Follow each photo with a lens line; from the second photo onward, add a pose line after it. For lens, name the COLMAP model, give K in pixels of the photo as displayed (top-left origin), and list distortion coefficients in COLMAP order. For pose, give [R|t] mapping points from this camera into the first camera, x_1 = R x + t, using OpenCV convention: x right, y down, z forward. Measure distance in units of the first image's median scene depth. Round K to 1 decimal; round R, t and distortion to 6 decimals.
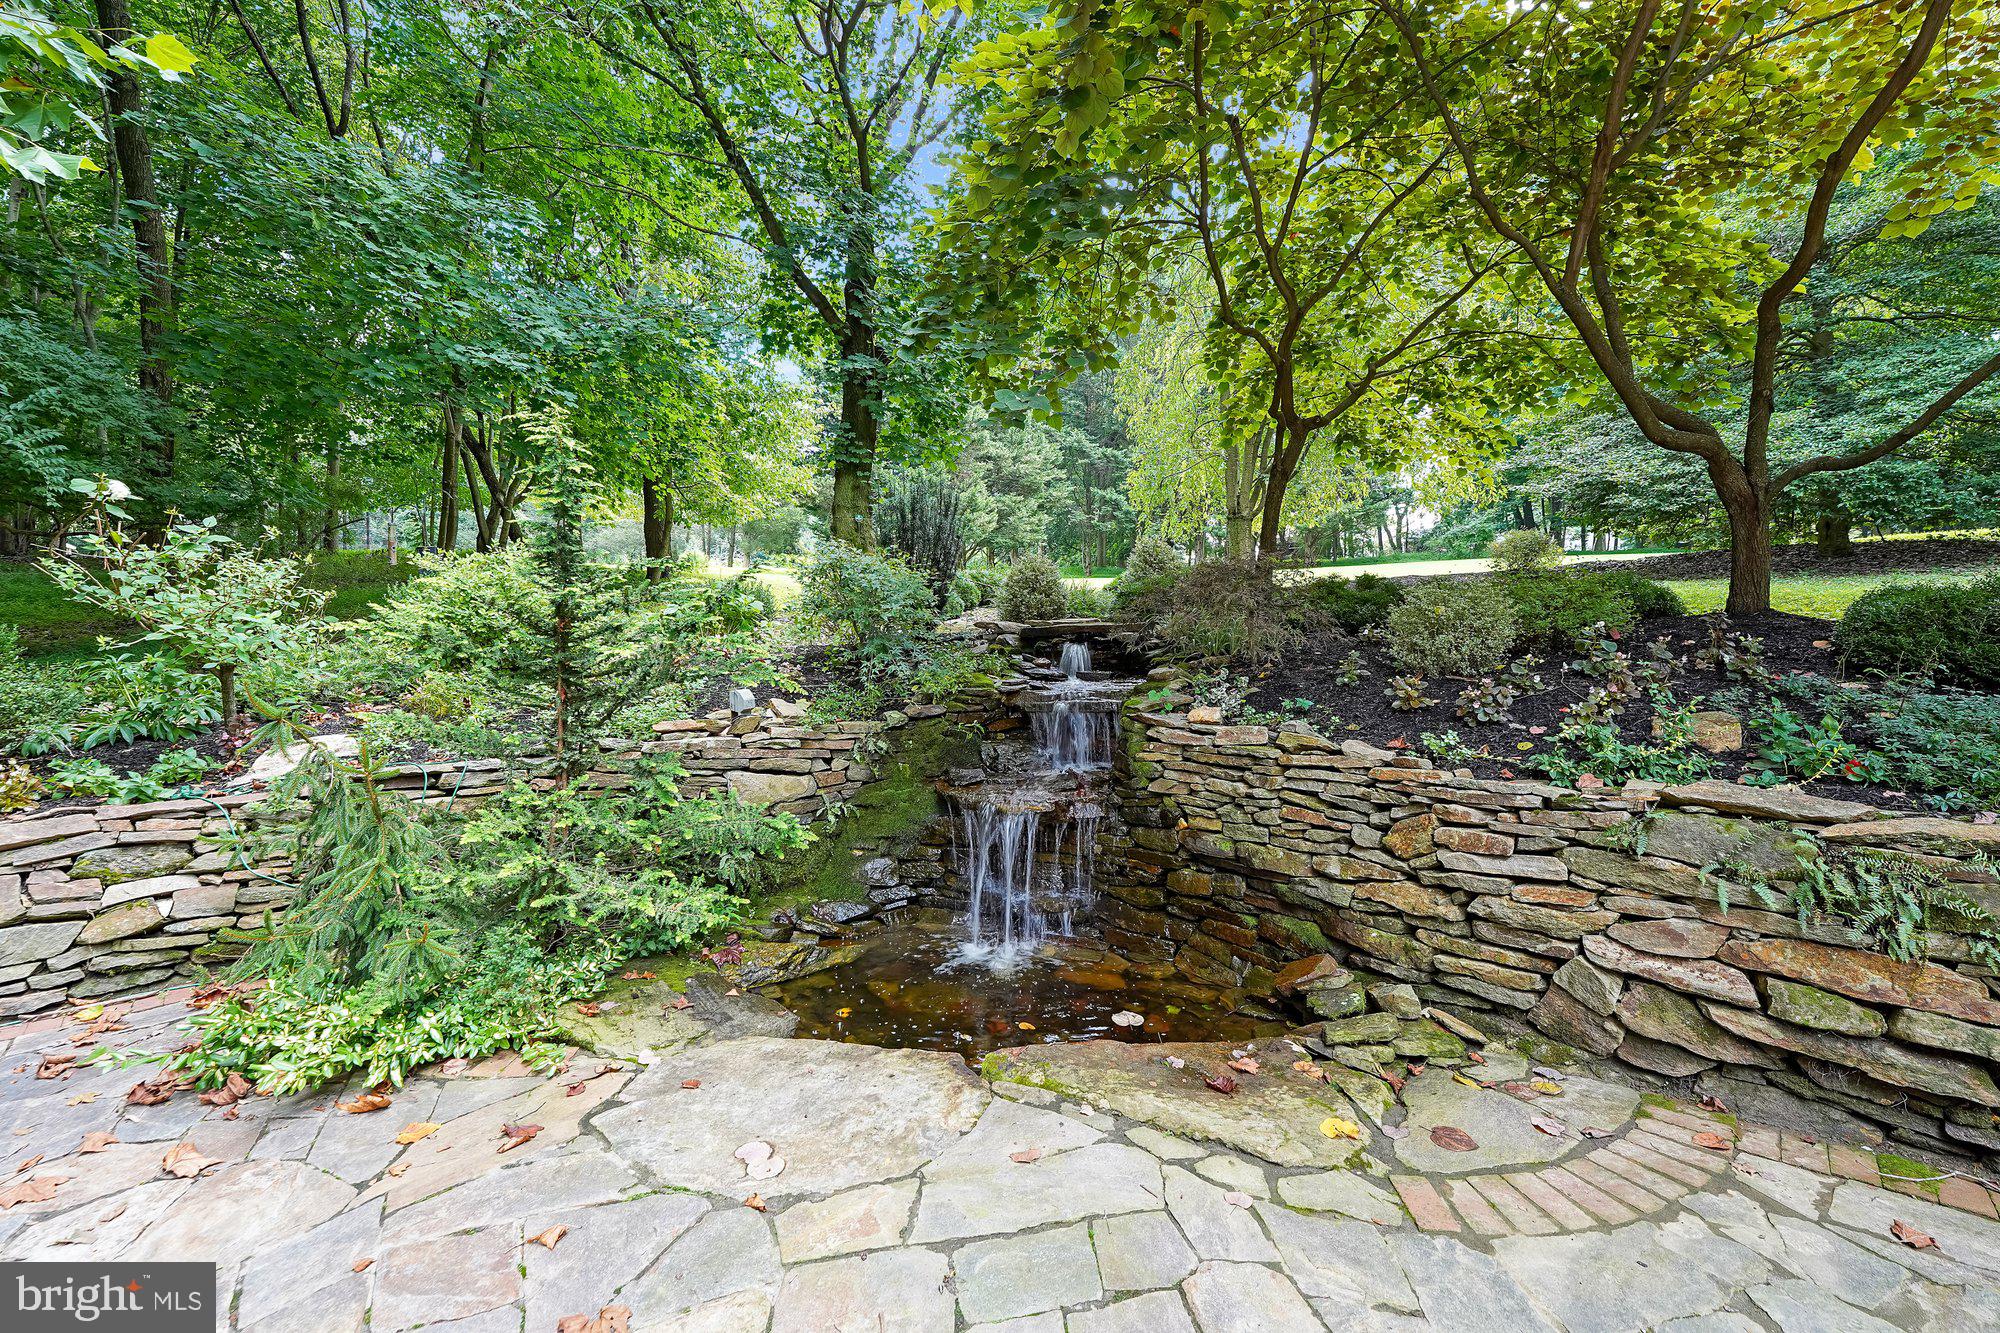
lens RADIAL K [[825.5, 0, 990.4], [0, 825.5, 656.2], [0, 0, 1]] dist [-0.024814, -0.000162]
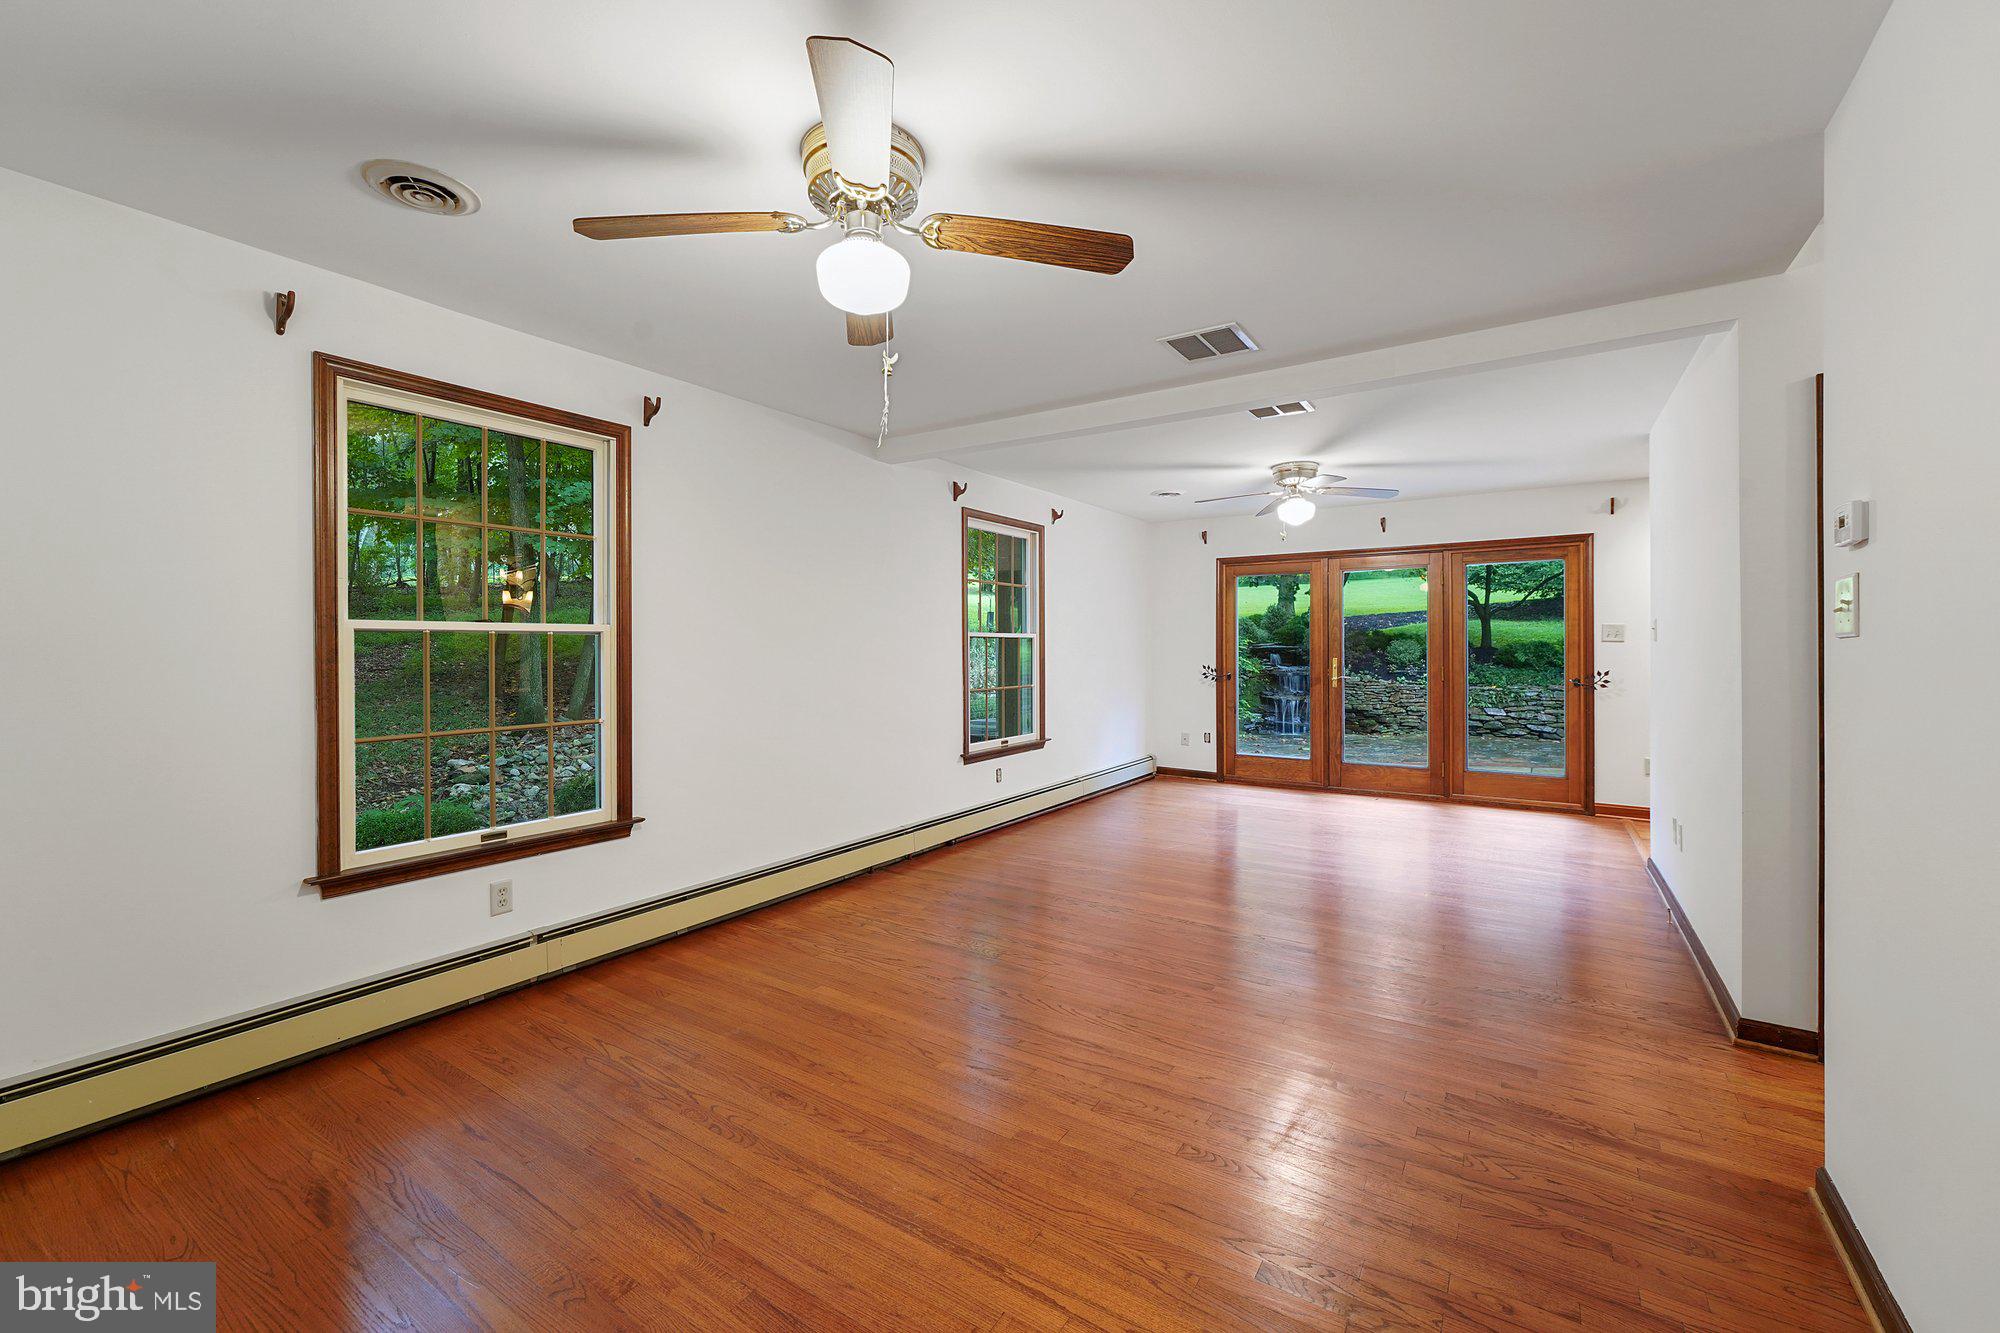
lens RADIAL K [[825.5, 0, 990.4], [0, 825.5, 656.2], [0, 0, 1]] dist [-0.024814, -0.000162]
pose [[0.999029, 0.008272, 0.043284, -1.504060], [-0.008705, 0.999914, 0.009838, -0.037136], [-0.043199, -0.010206, 0.999014, -2.693648]]
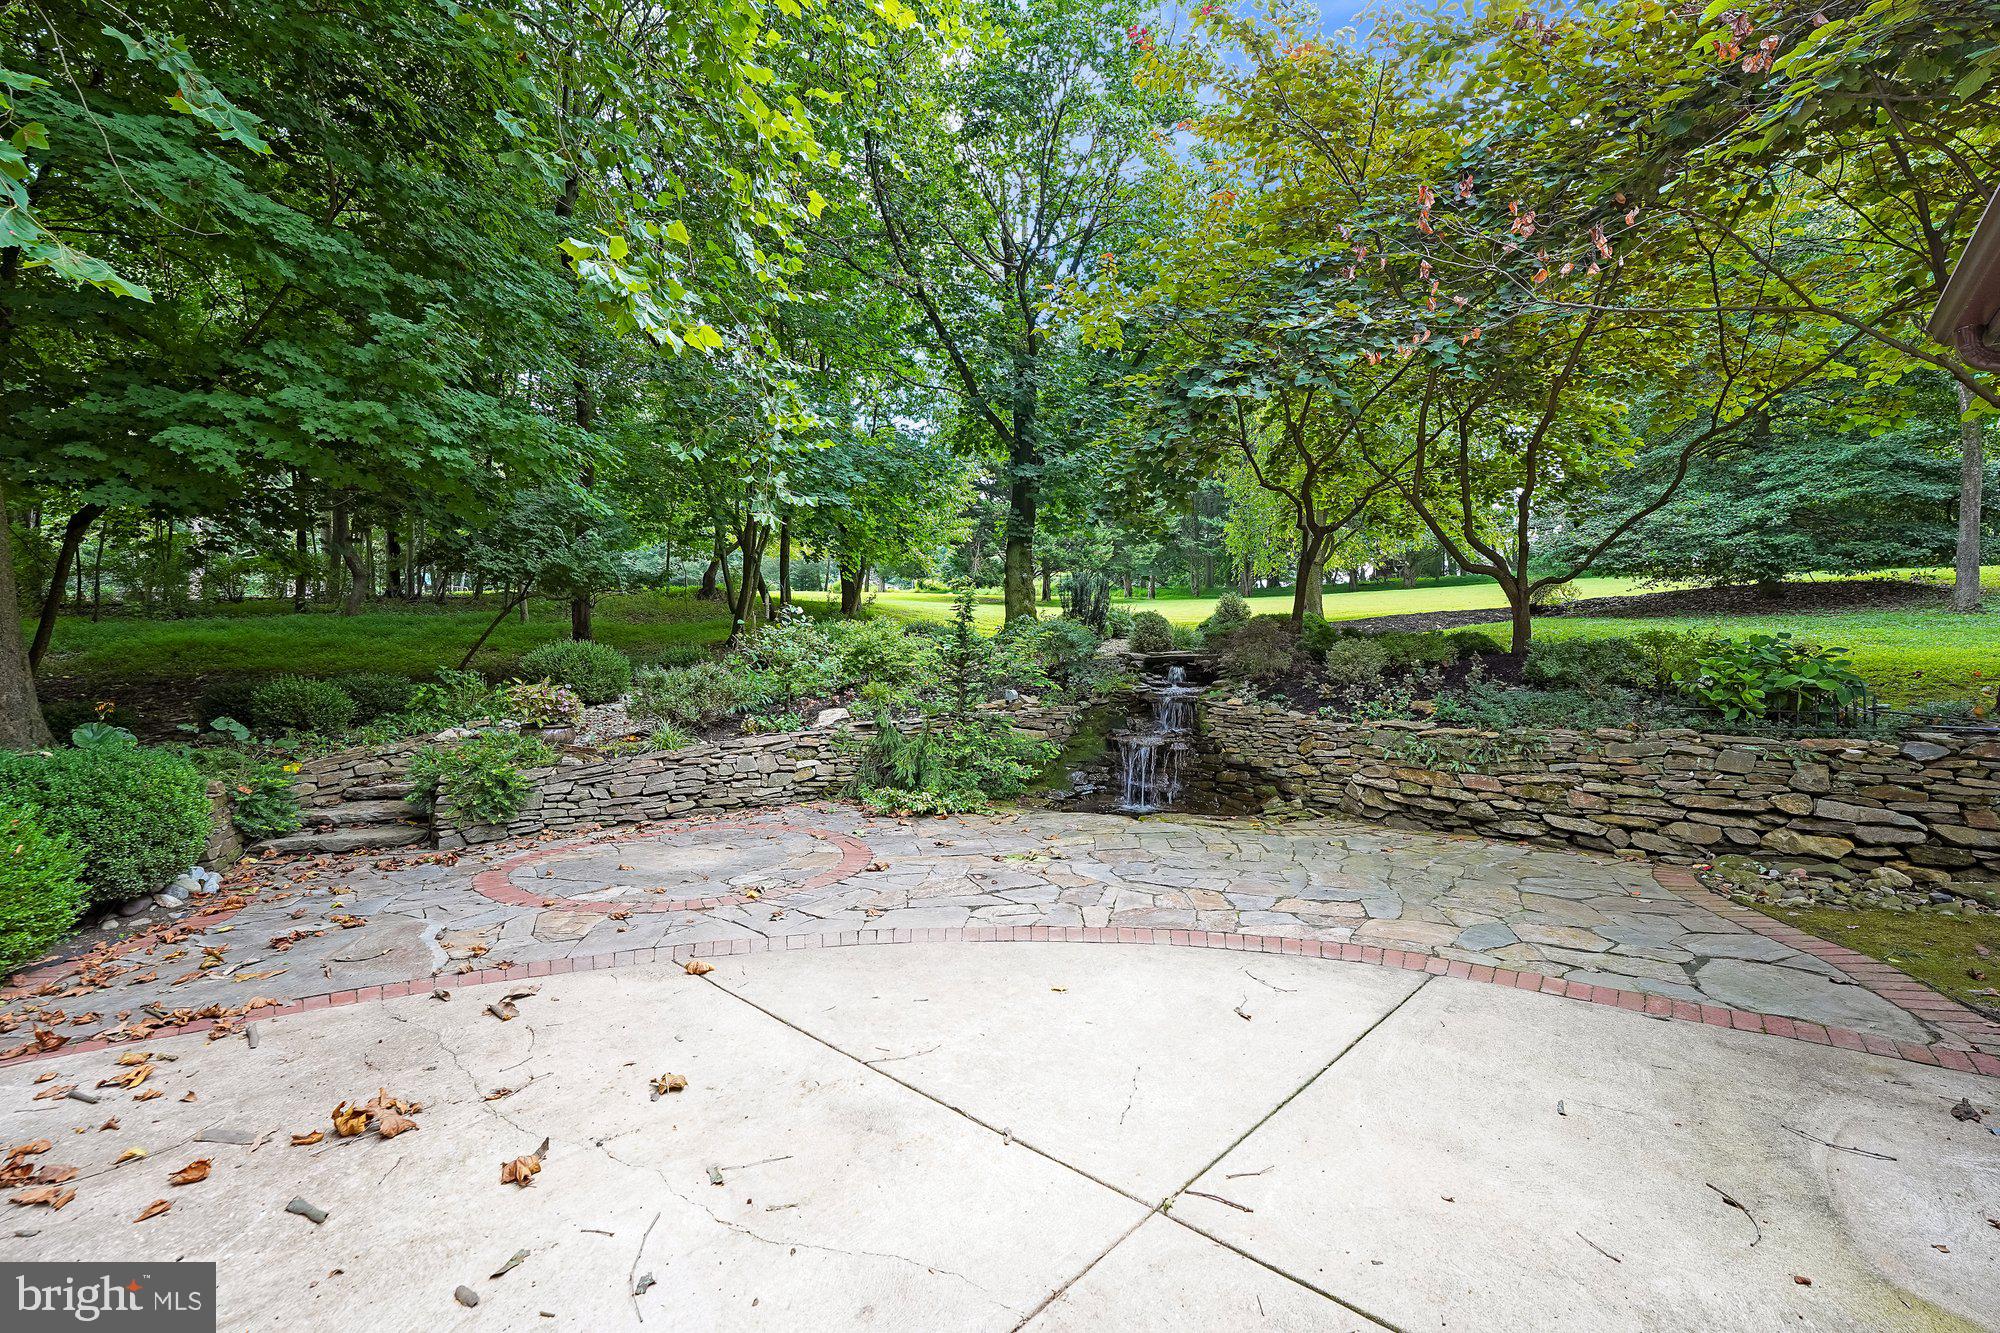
lens RADIAL K [[825.5, 0, 990.4], [0, 825.5, 656.2], [0, 0, 1]] dist [-0.024814, -0.000162]
pose [[0.991397, 0.000130, -0.130888, -0.091286], [-0.002319, 0.999860, -0.016572, -0.010880], [0.130868, 0.016733, 0.991259, -1.205205]]
